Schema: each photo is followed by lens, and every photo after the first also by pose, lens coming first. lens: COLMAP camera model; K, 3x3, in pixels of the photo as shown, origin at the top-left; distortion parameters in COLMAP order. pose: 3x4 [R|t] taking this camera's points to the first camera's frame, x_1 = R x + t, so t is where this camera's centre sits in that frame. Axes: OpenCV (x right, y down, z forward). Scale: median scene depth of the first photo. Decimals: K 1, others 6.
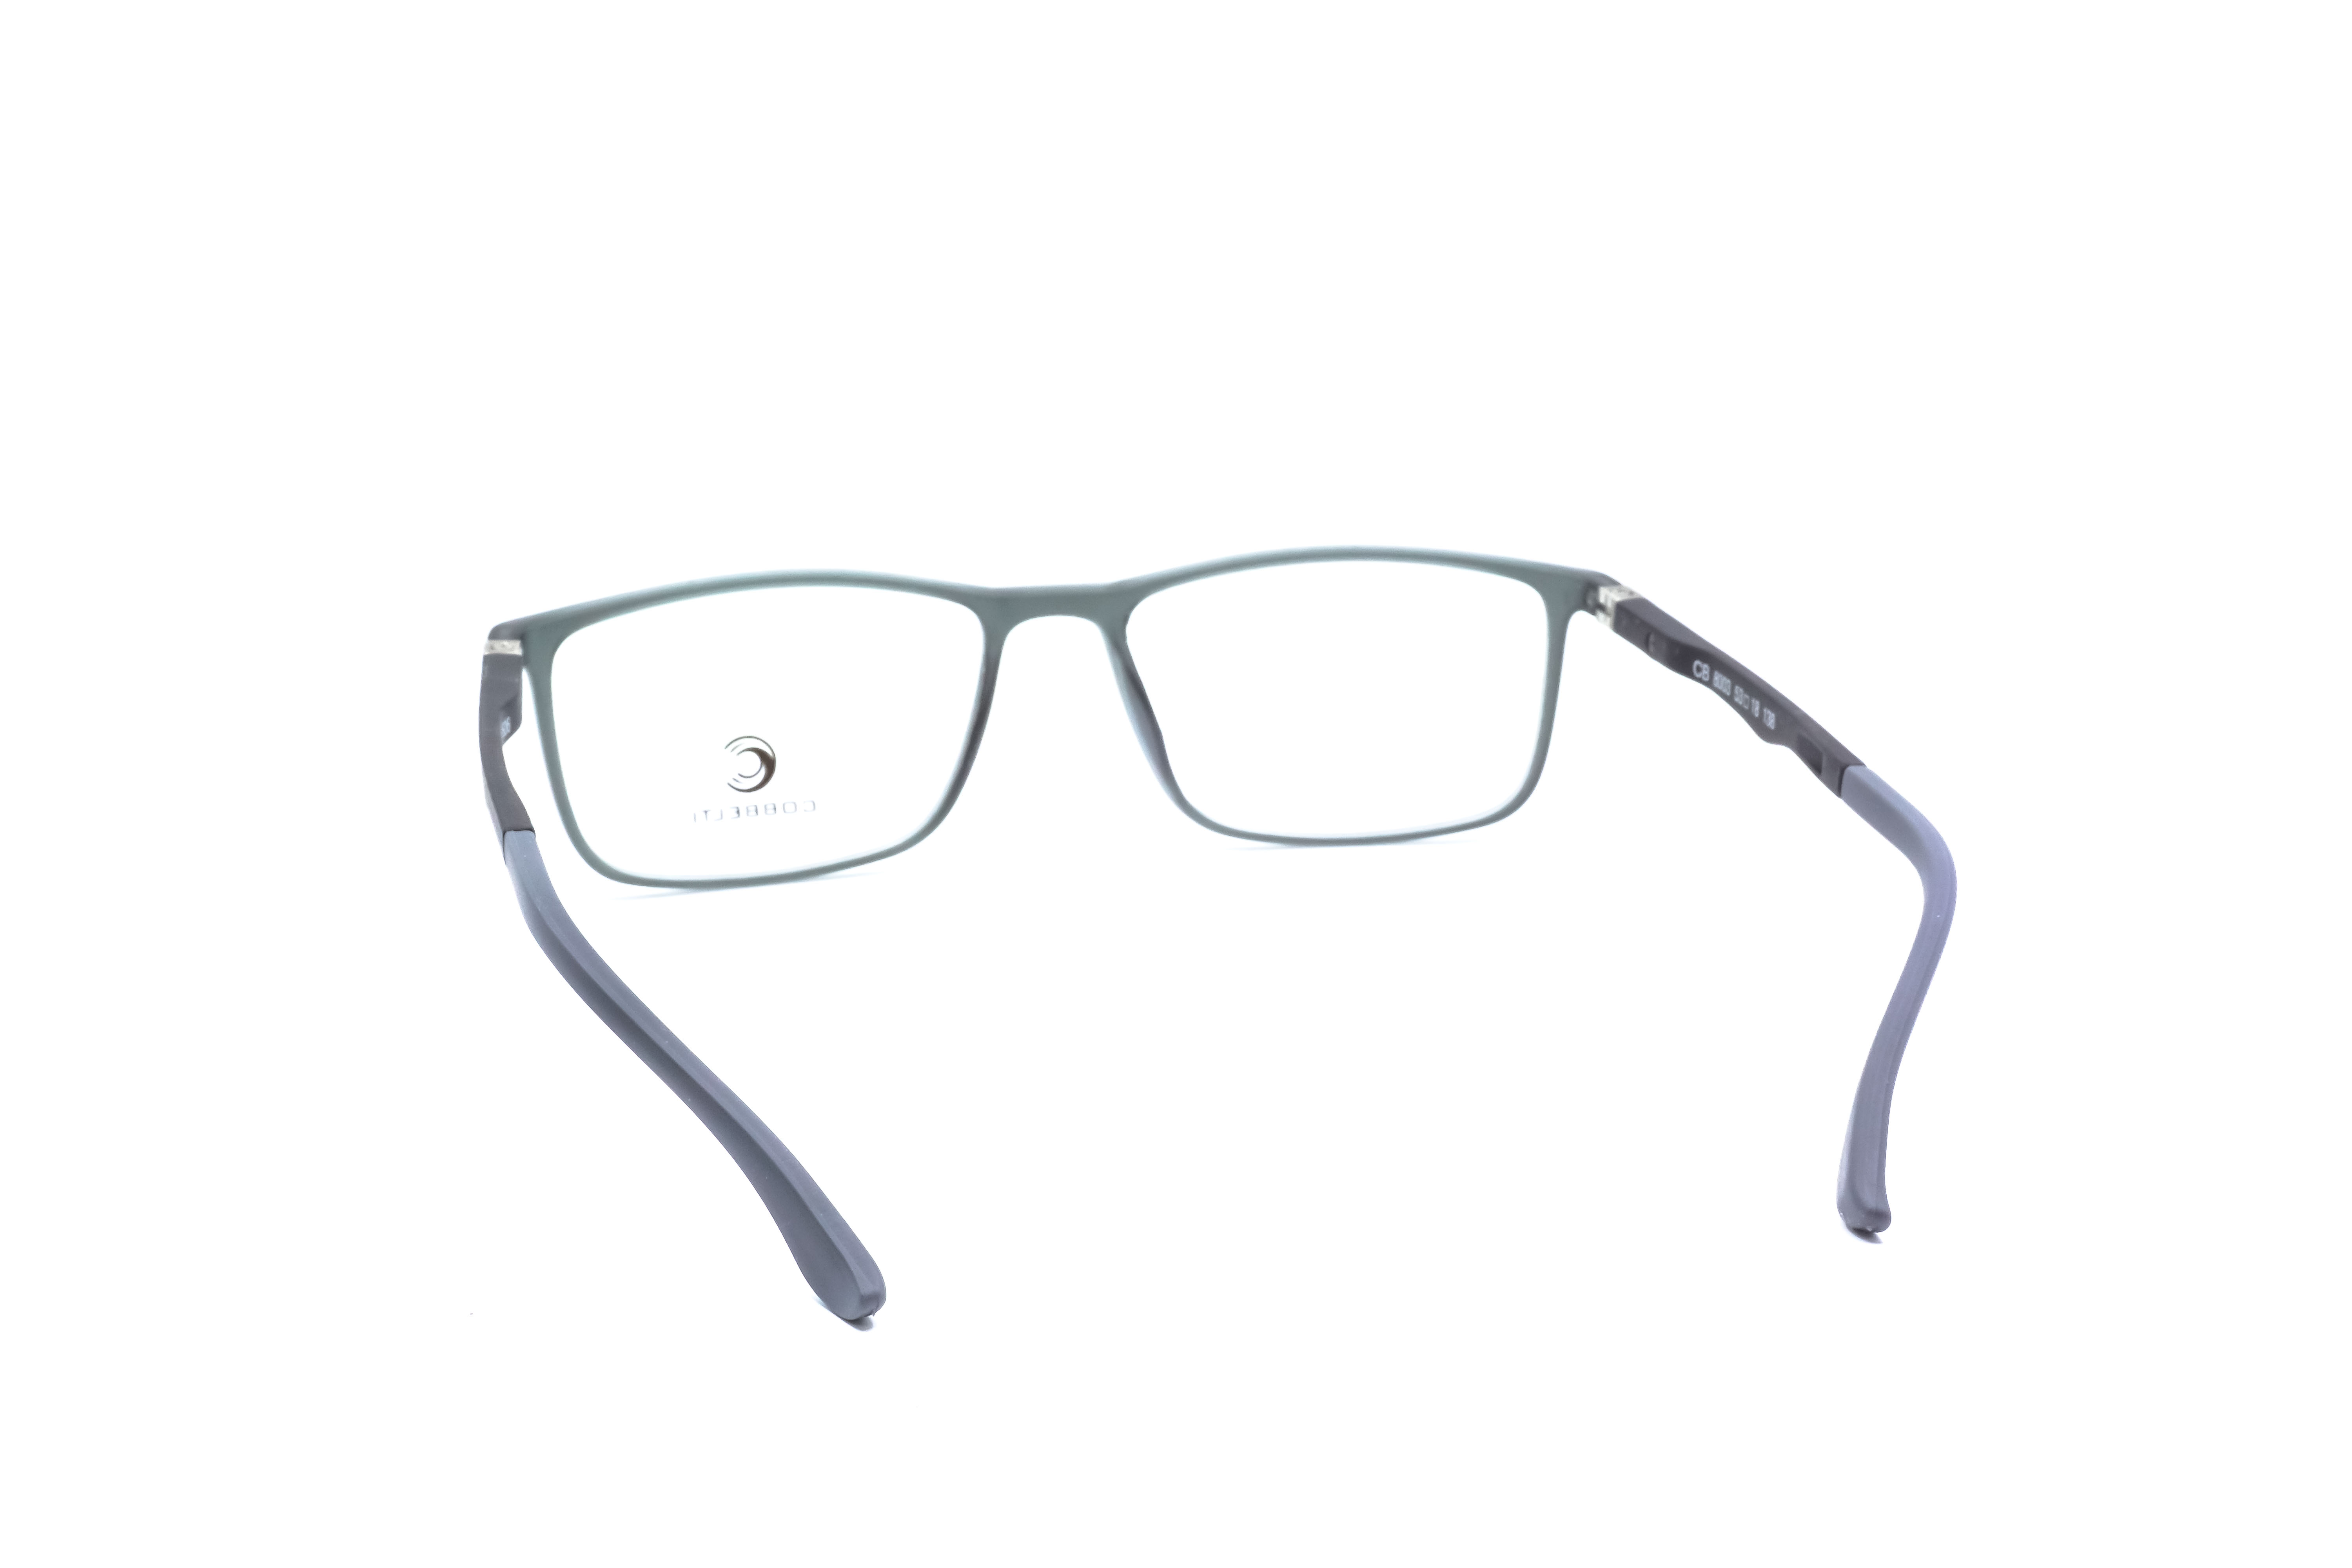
lens RADIAL K [[3360.0, 0, 1176.0], [0, 3360.0, 784.0], [0, 0, 1]] dist [-0.006667, -0.022161]
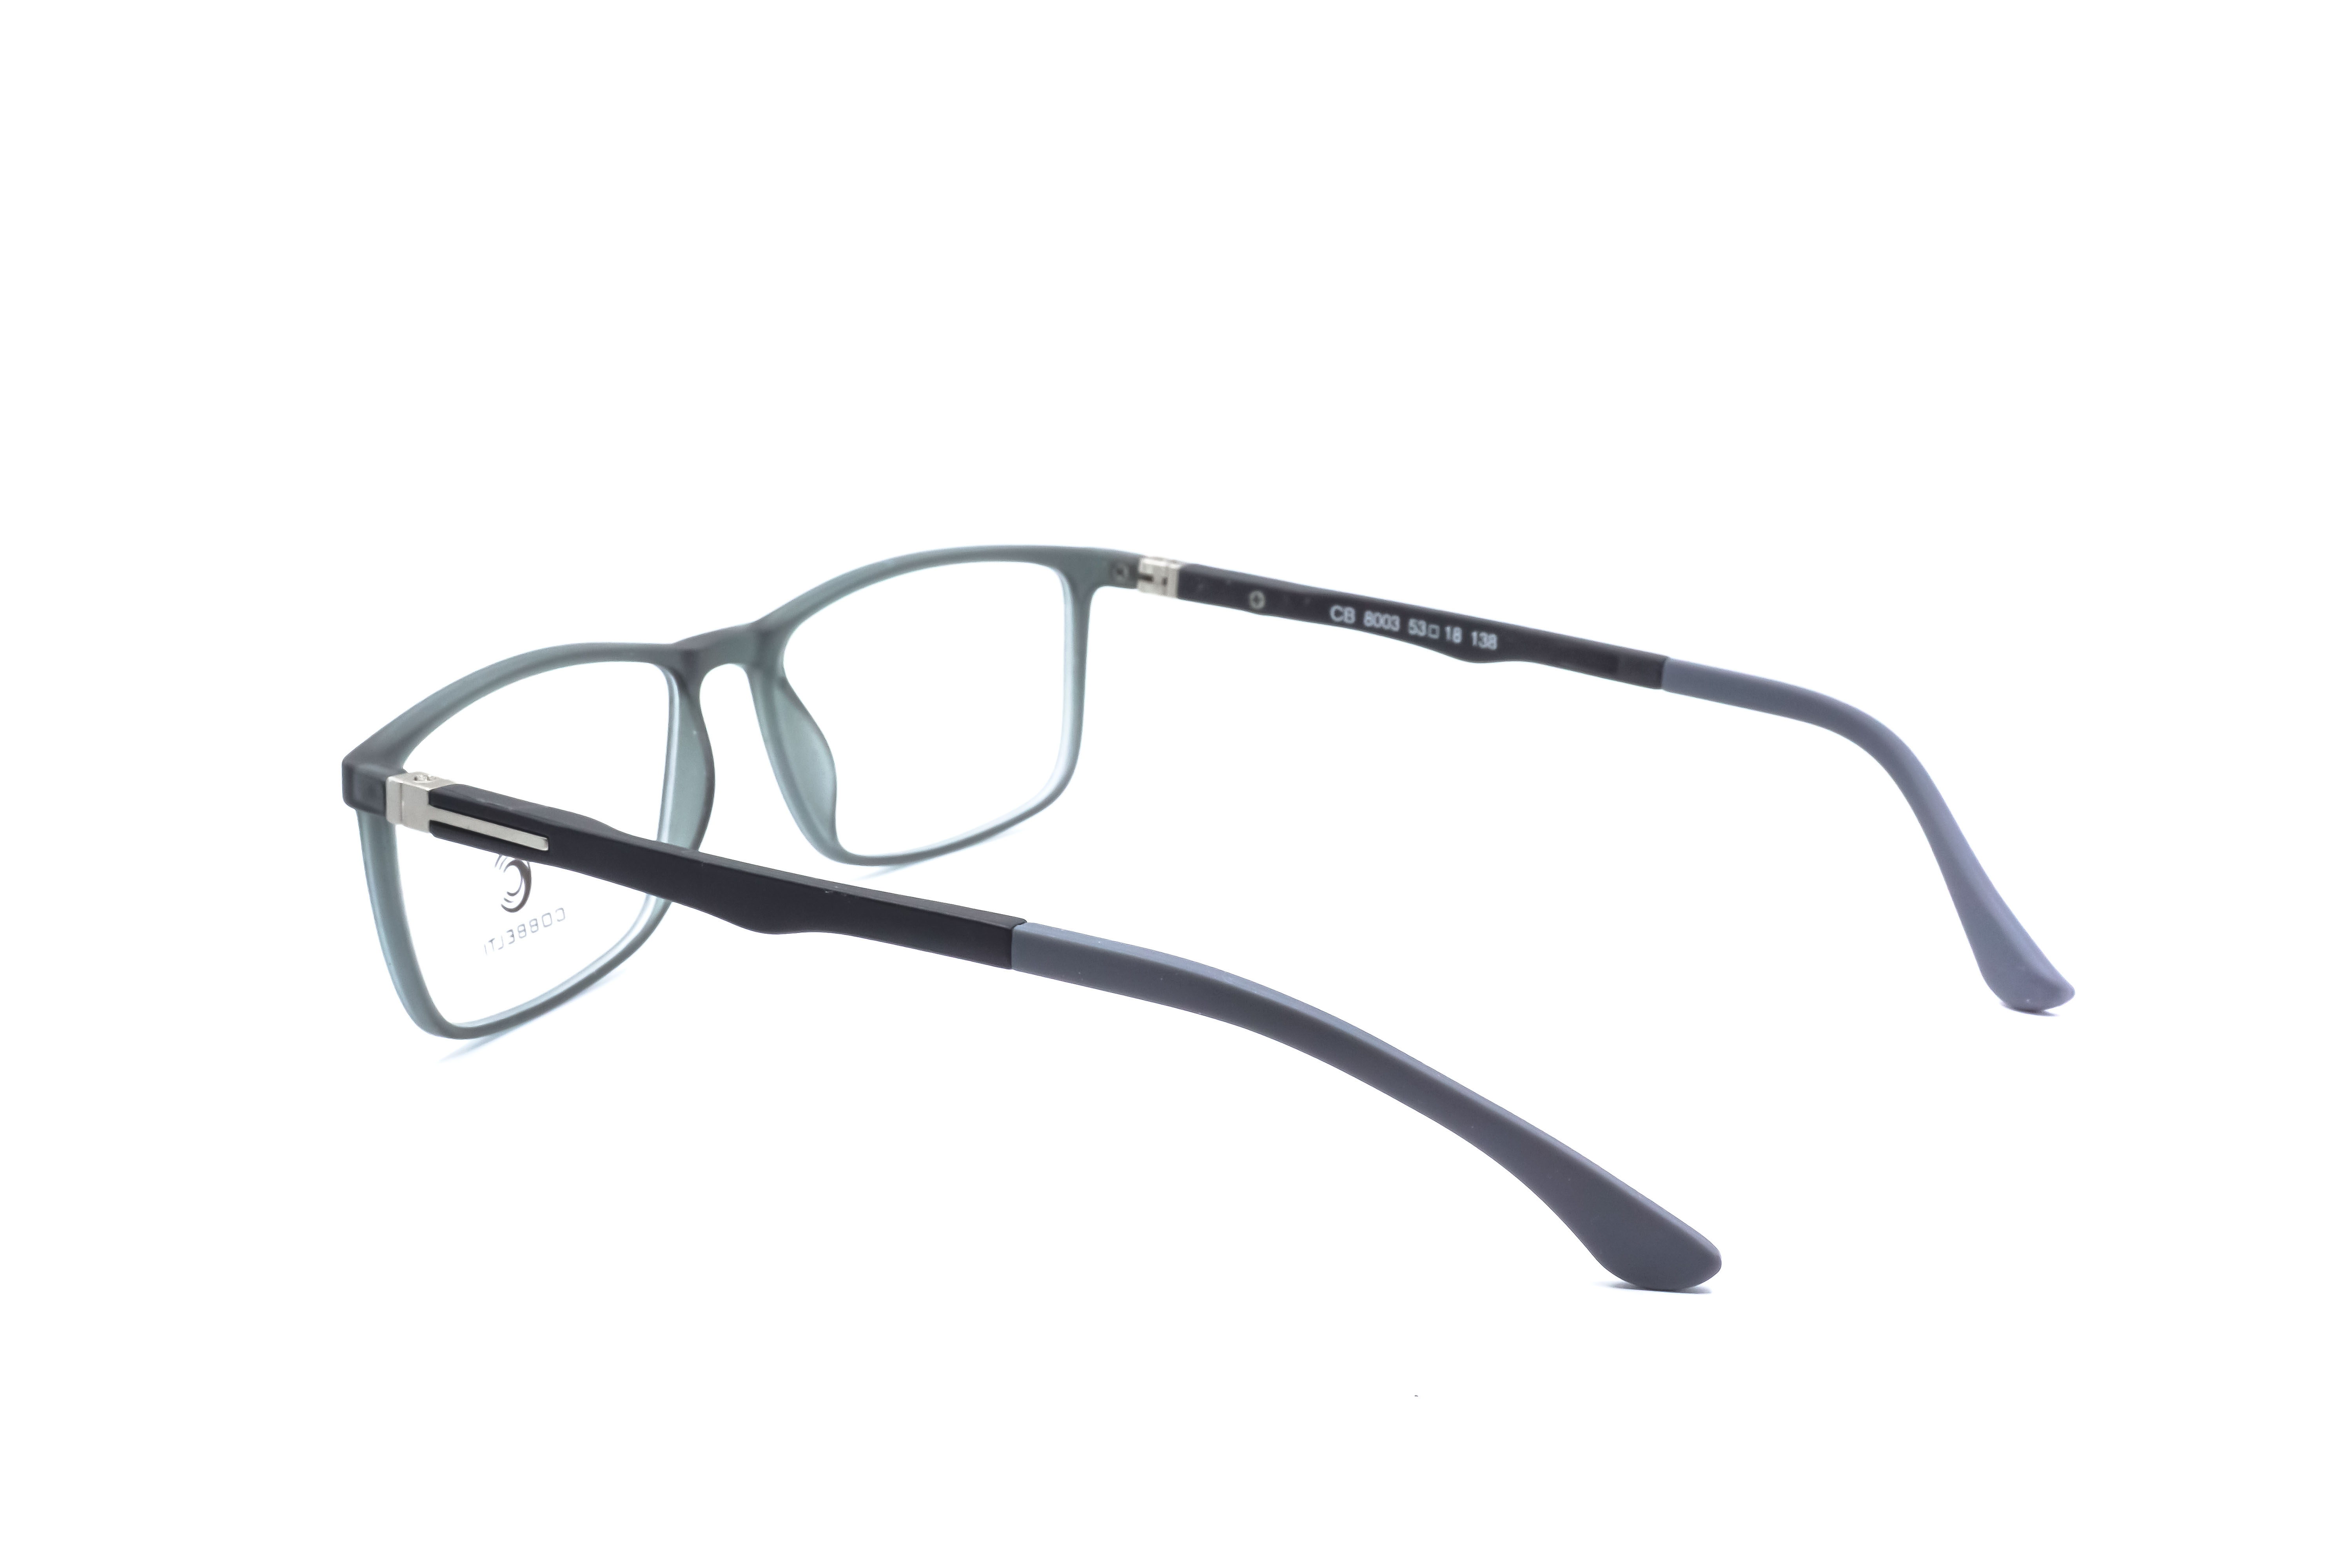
lens RADIAL K [[3360.0, 0, 1176.0], [0, 3360.0, 784.0], [0, 0, 1]] dist [-0.006667, -0.022161]
pose [[0.708017, -0.172940, 0.684693, -0.599261], [0.174386, 0.982341, 0.067793, -0.059546], [-0.684326, 0.071402, 0.725672, 0.242115]]
